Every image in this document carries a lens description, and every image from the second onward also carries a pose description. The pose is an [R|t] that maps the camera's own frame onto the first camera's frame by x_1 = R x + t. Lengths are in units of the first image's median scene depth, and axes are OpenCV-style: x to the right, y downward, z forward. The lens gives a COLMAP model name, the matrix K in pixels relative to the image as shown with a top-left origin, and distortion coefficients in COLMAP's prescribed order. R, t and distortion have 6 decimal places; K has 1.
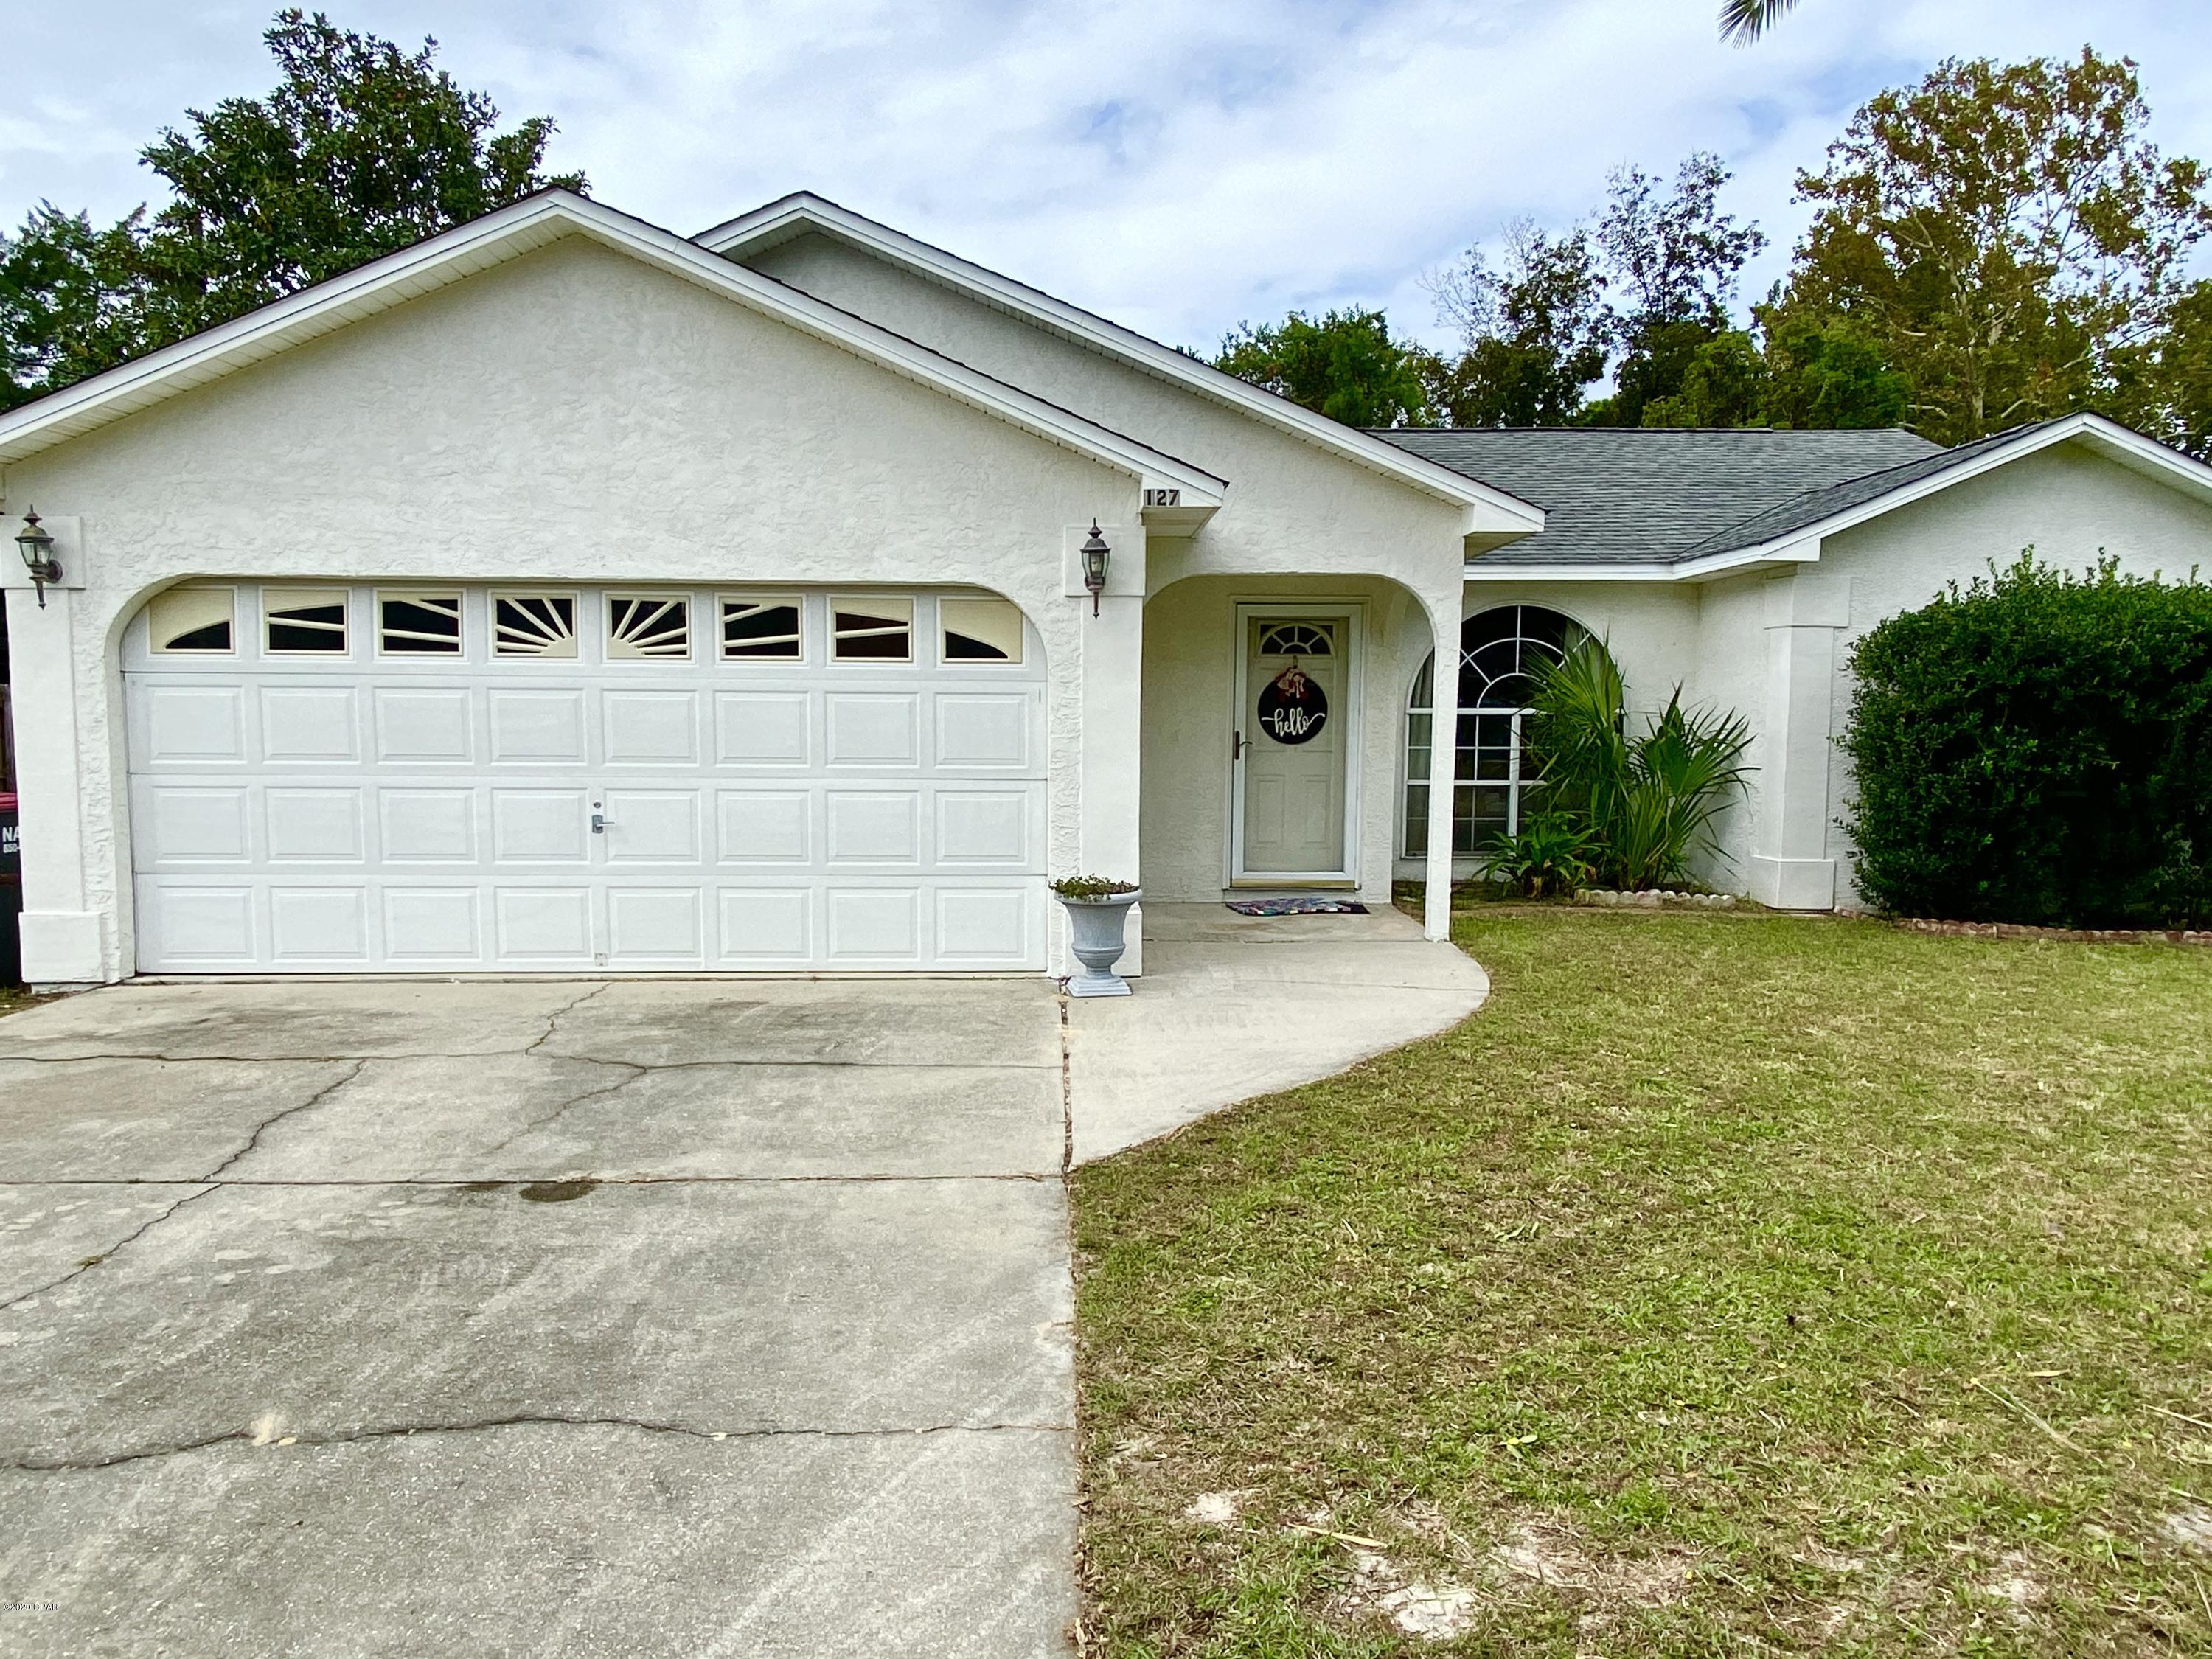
lens RADIAL K [[1444.6, 0, 1112.0], [0, 1444.6, 838.0], [0, 0, 1]] dist [0.029677, -0.042260]
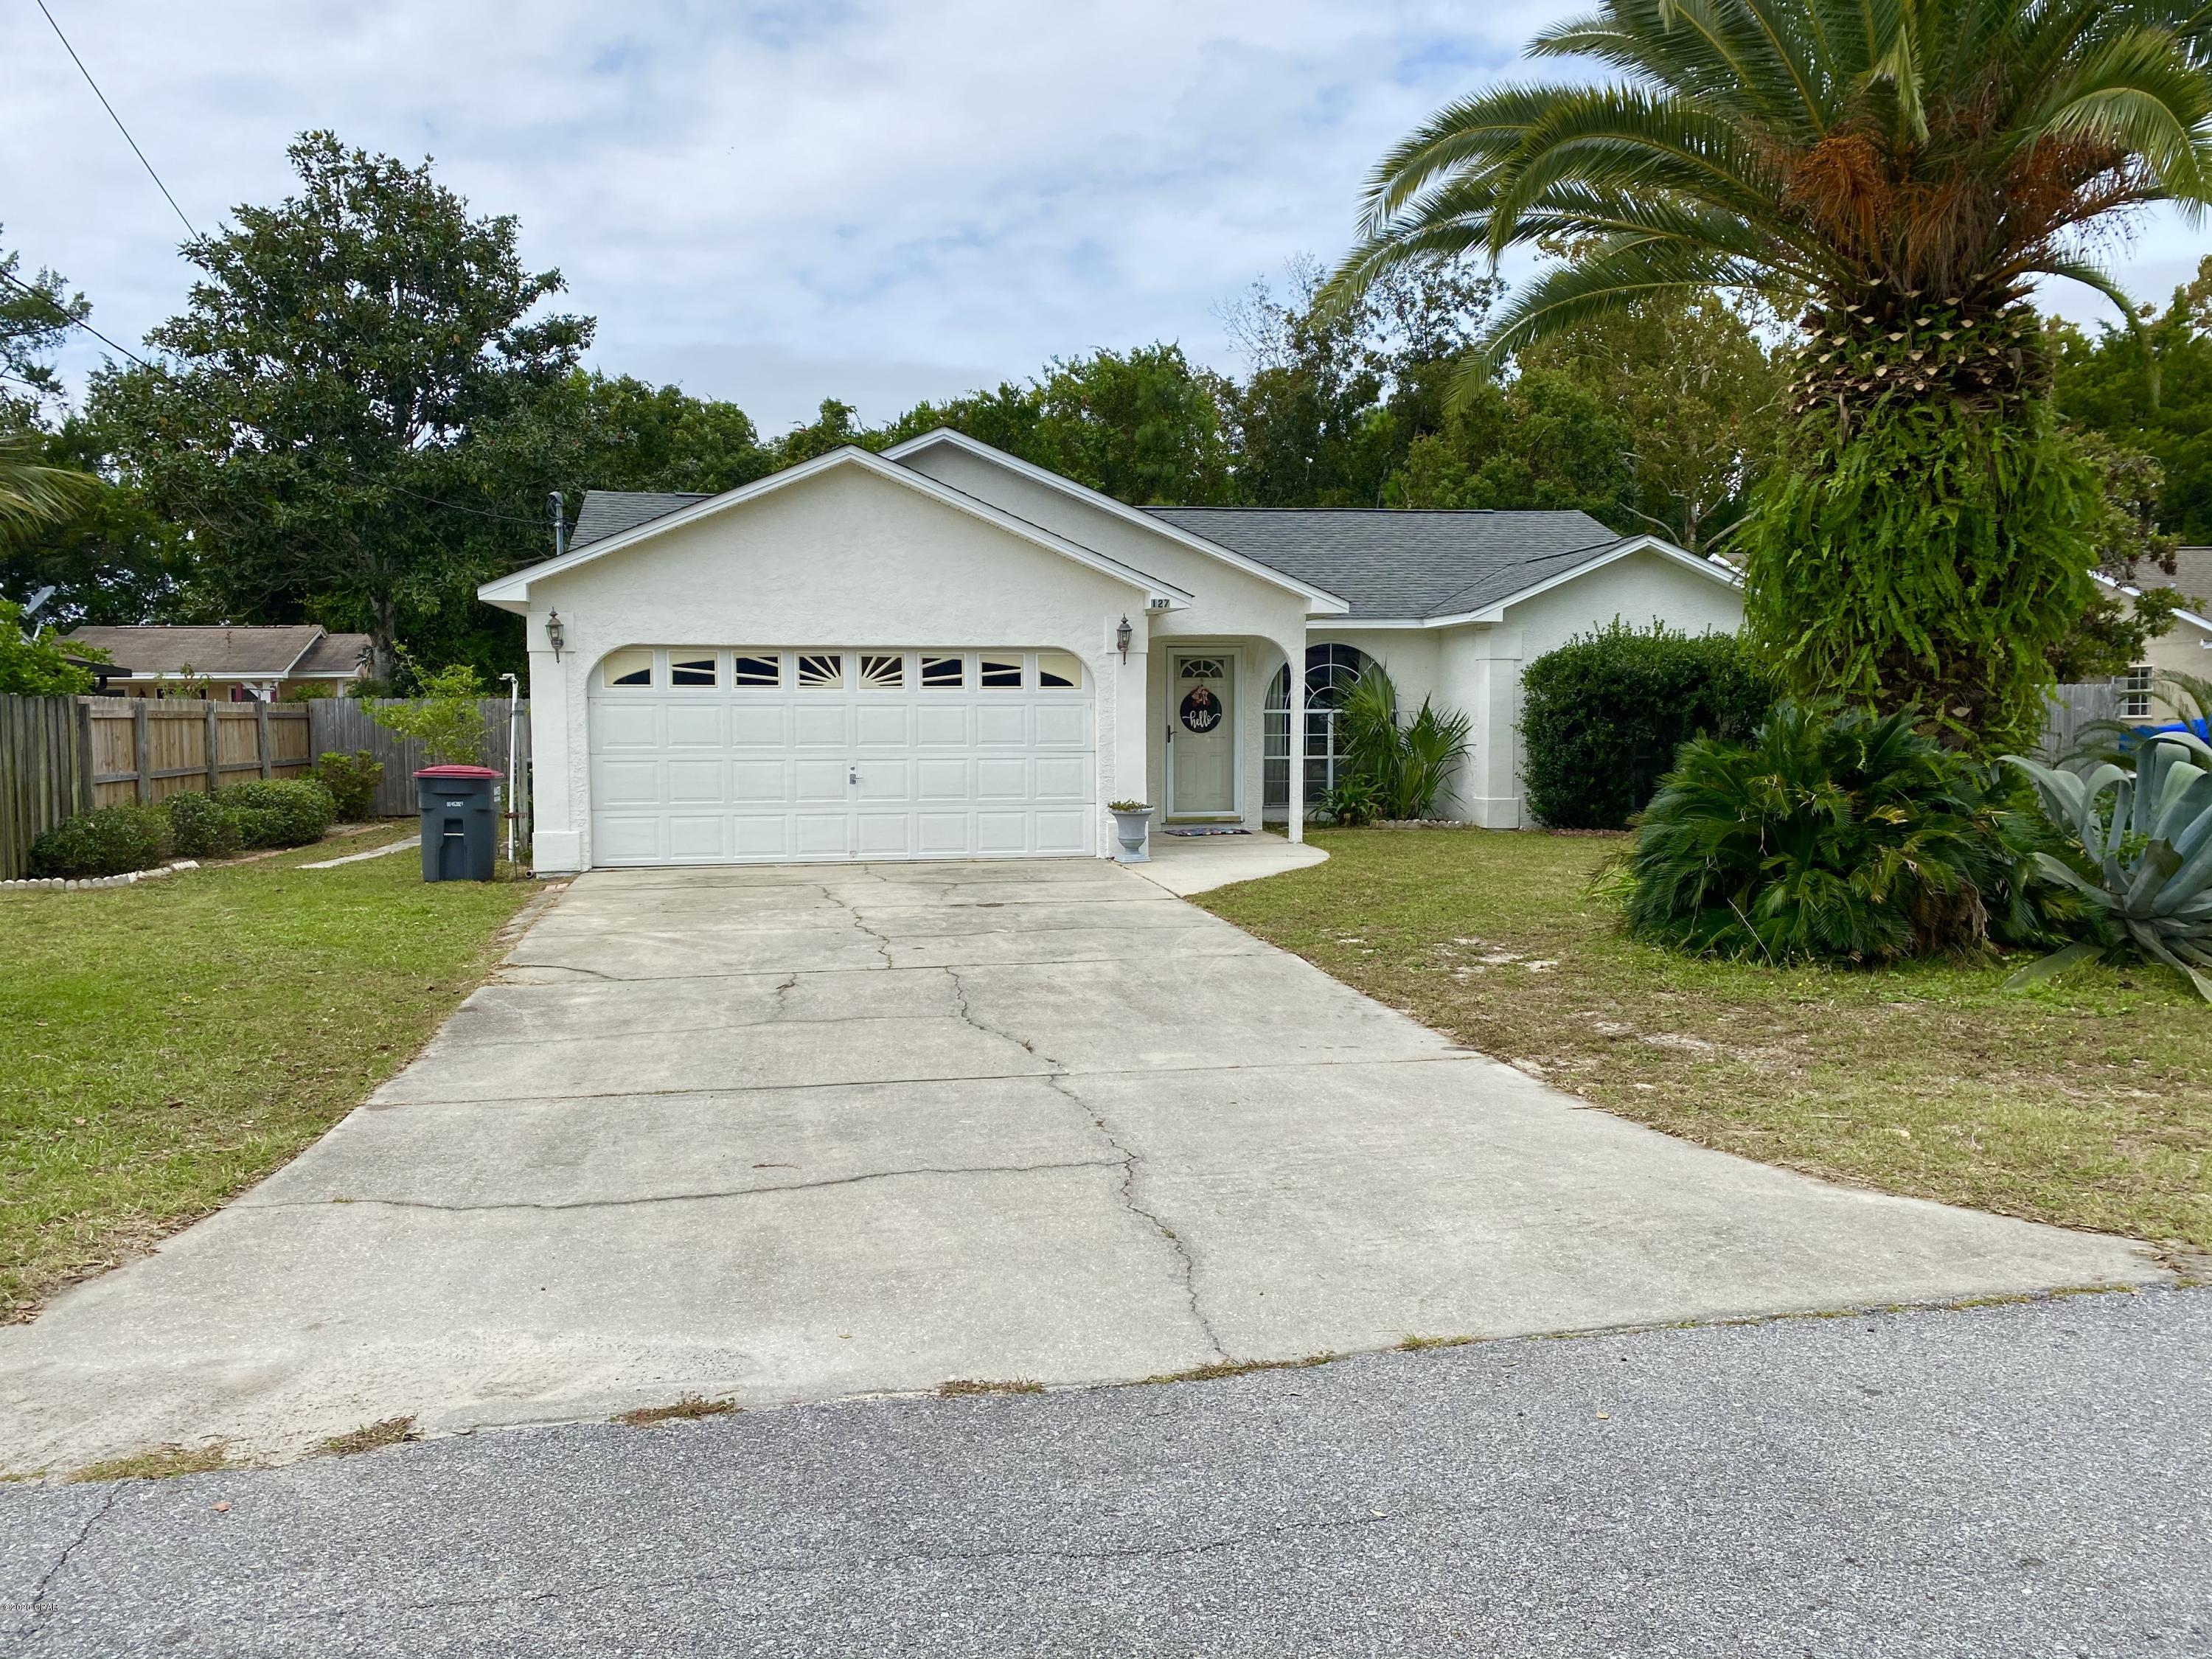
lens RADIAL K [[1686.8, 0, 1100.9], [0, 1686.8, 819.1], [0, 0, 1]] dist [0.037974, -0.000932]
pose [[0.987705, -0.019800, 0.155072, -0.305167], [0.023441, 0.999490, -0.021686, 0.076086], [-0.154564, 0.025055, 0.987665, -0.923817]]
